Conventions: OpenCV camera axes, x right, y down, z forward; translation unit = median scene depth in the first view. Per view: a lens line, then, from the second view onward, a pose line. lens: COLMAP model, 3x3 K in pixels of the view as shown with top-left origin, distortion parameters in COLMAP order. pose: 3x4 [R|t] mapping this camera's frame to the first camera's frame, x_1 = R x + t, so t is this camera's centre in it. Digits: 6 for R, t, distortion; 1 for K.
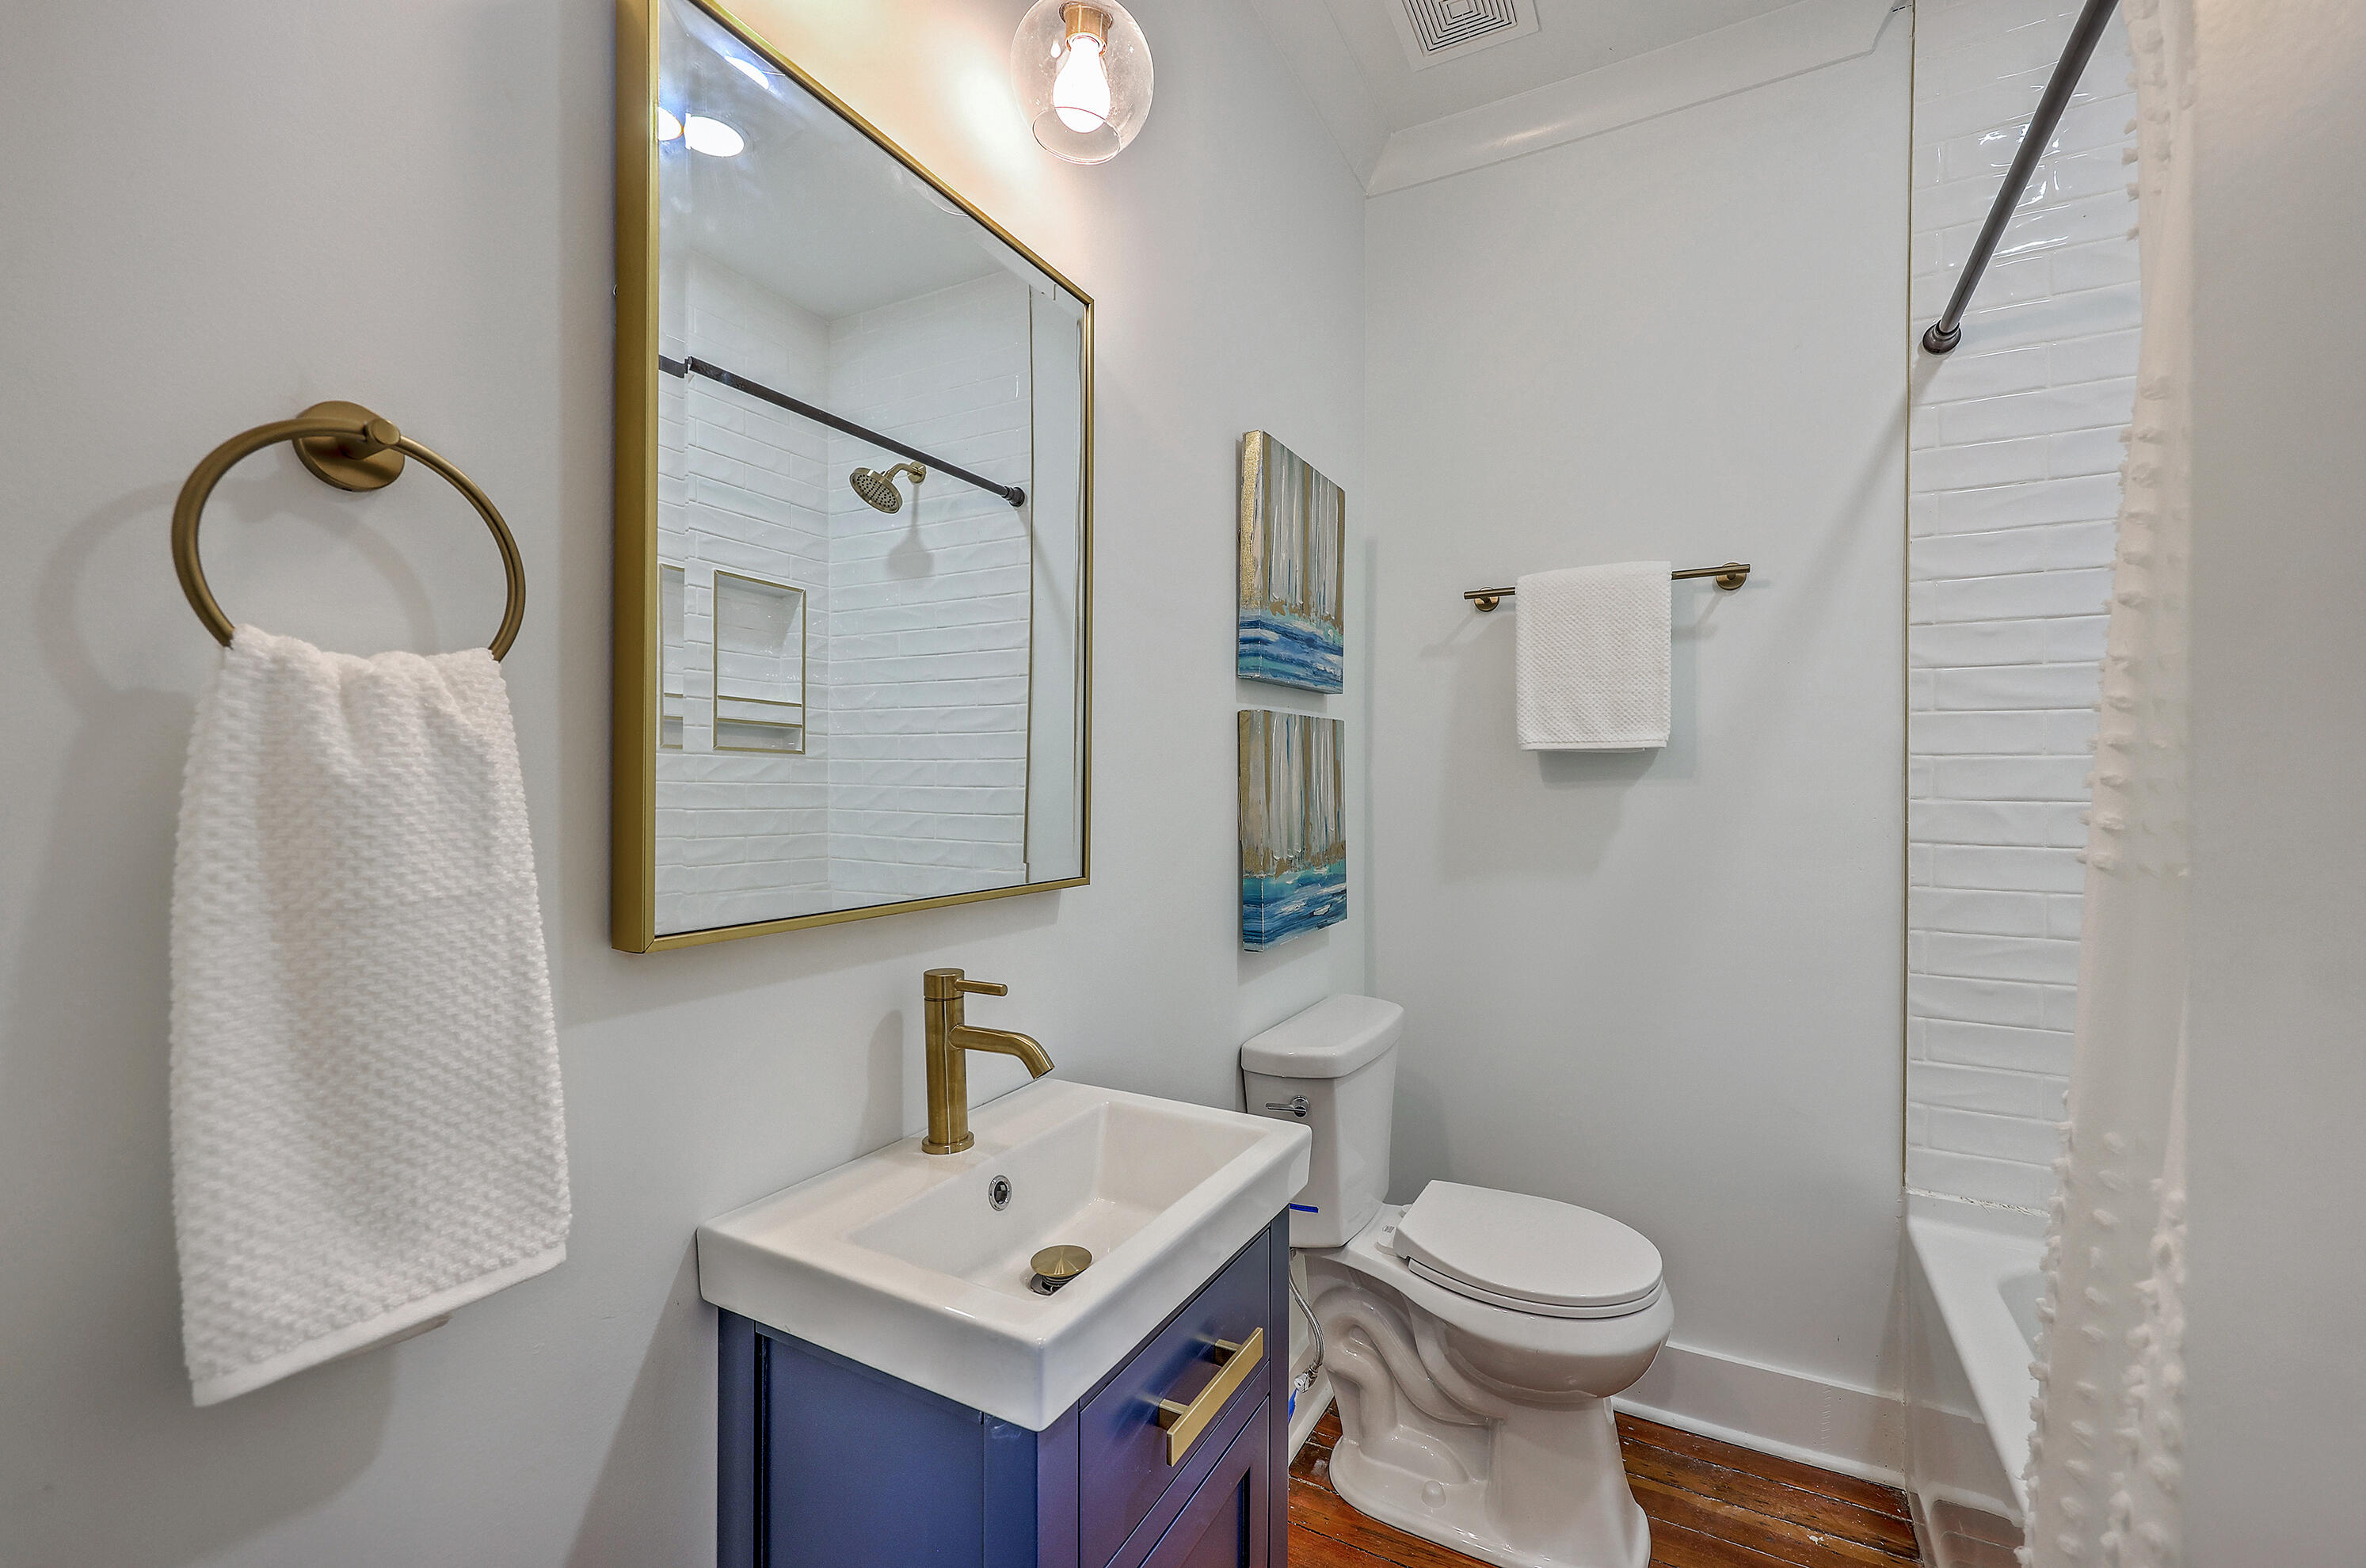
lens RADIAL K [[955.3, 0, 1191.0], [0, 955.3, 782.5], [0, 0, 1]] dist [-0.001202, 0.000048]
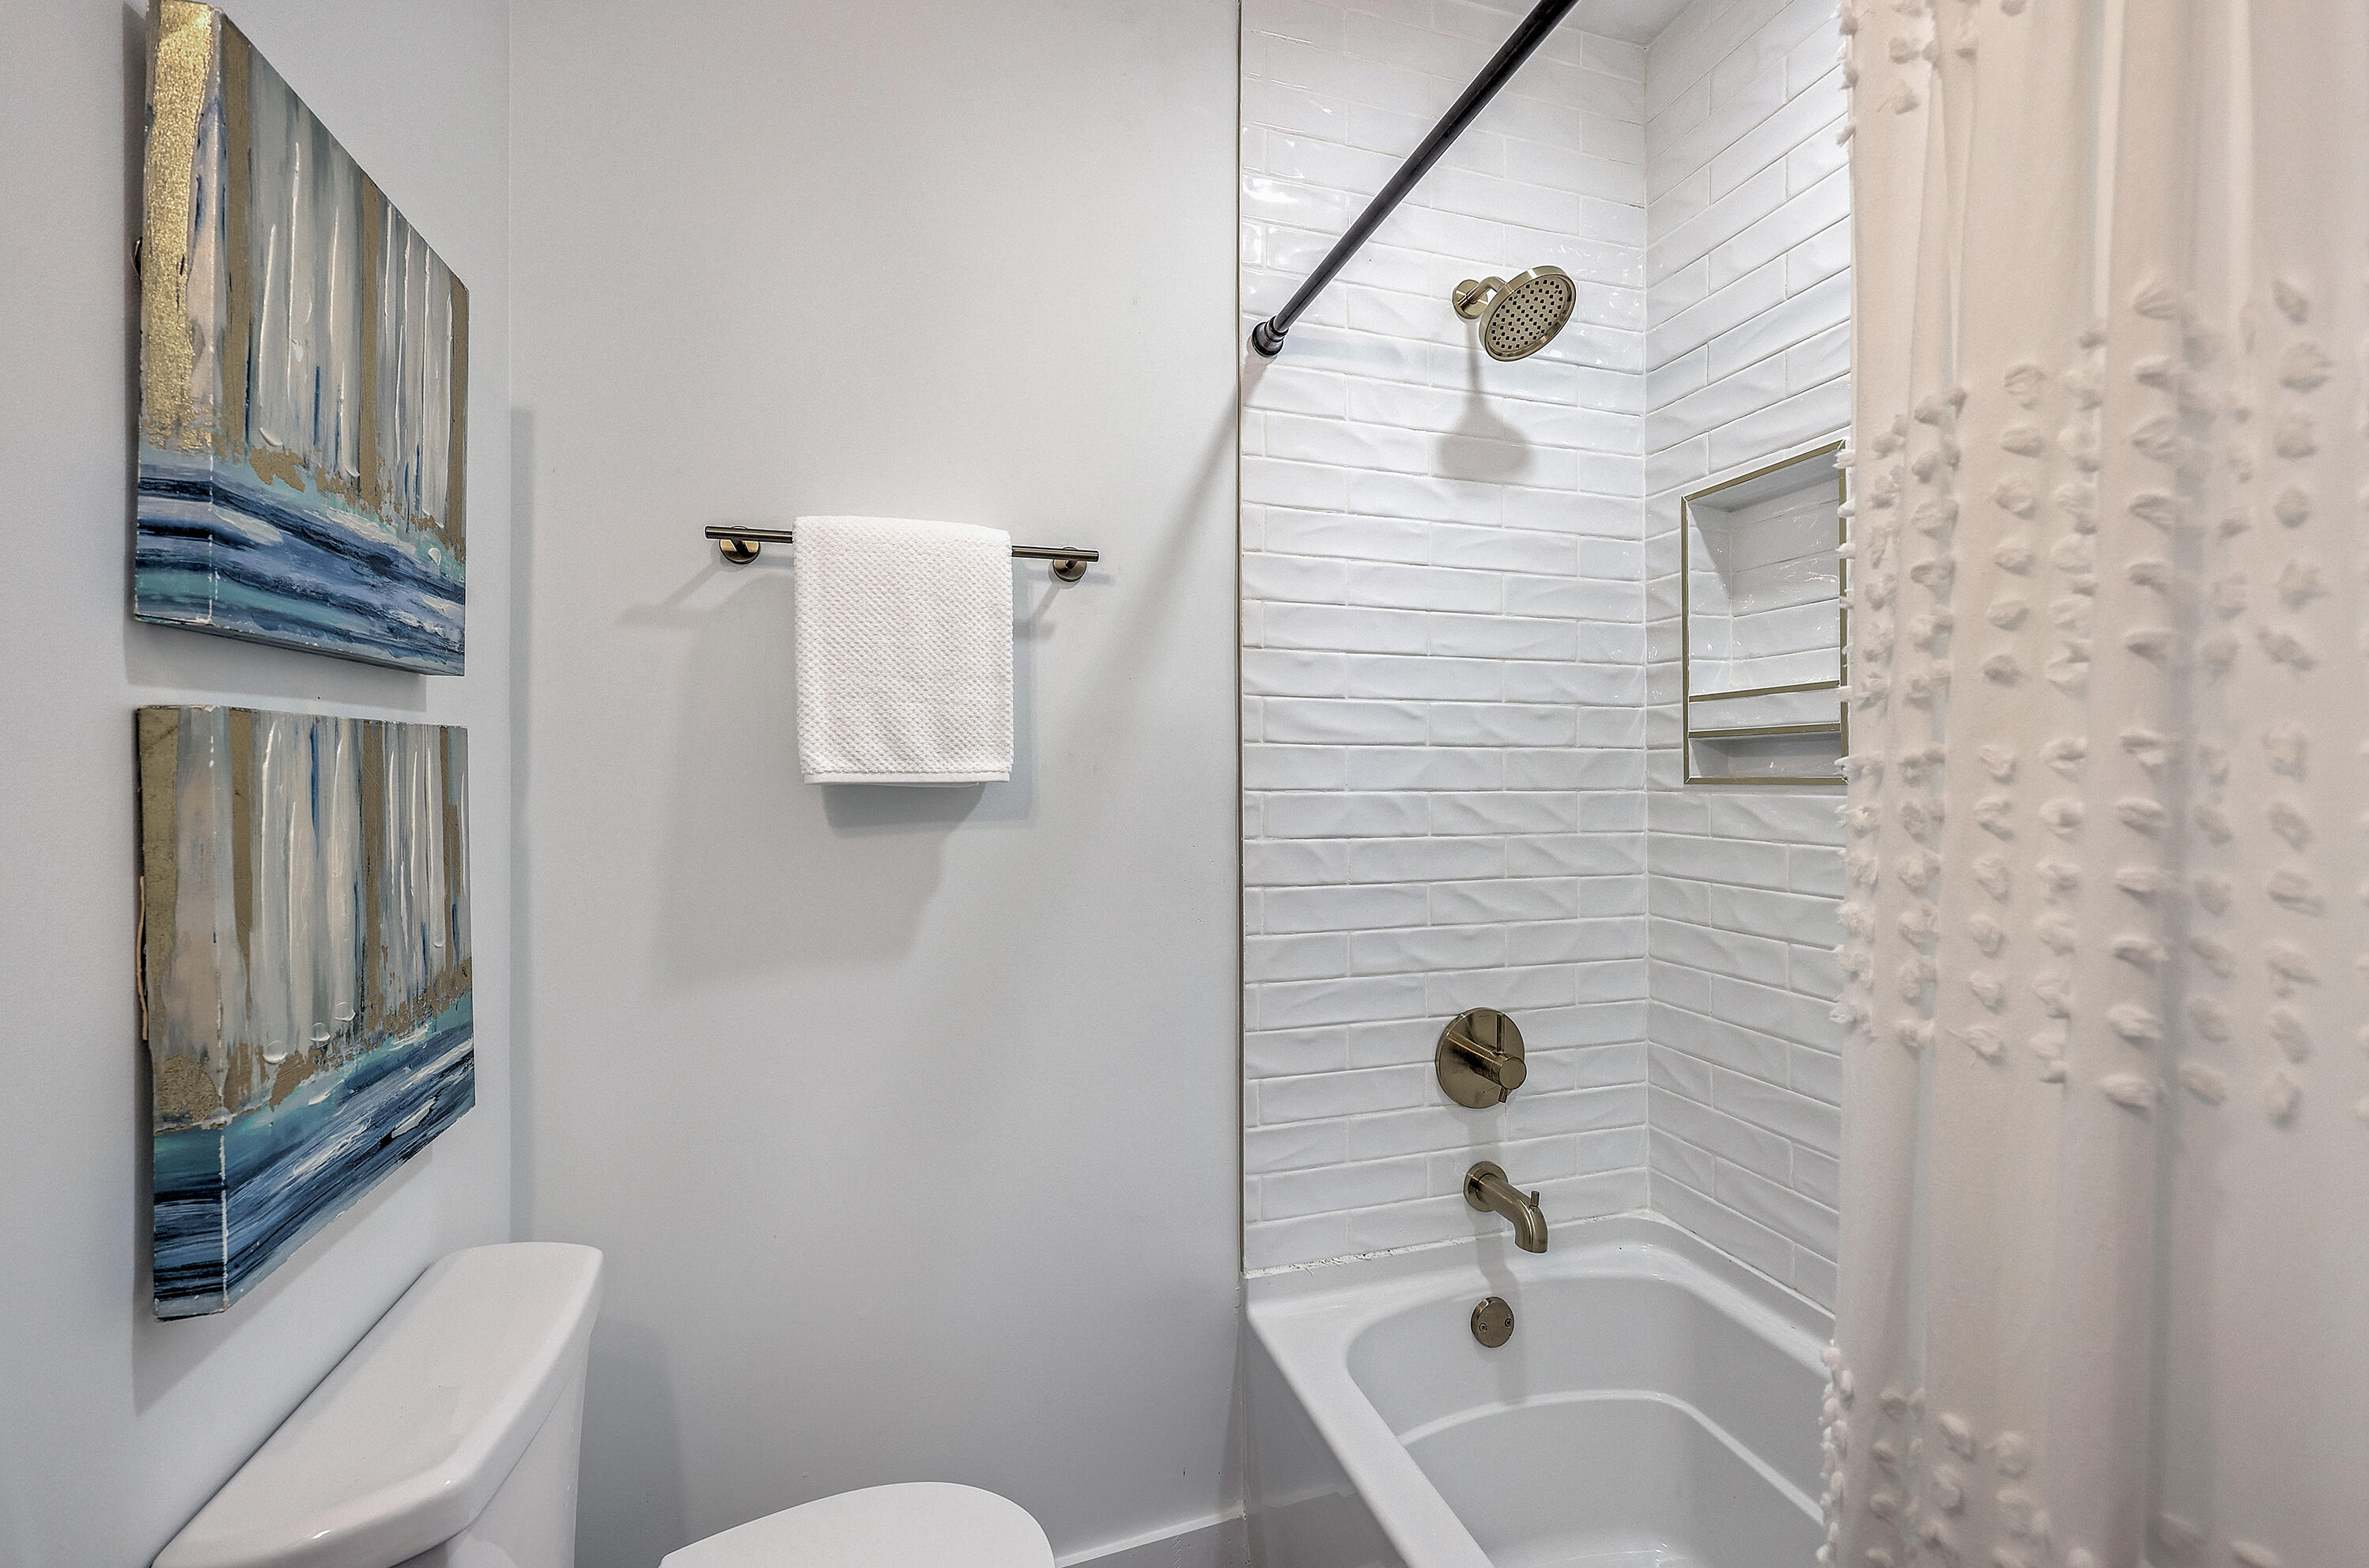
lens RADIAL K [[955.3, 0, 1189.1], [0, 955.3, 769.8], [0, 0, 1]] dist [0.003503, -0.000116]
pose [[0.685132, -0.000944, 0.728419, 0.057949], [0.002823, 0.999995, -0.001359, -0.046955], [-0.728414, 0.002988, 0.685131, 0.415408]]
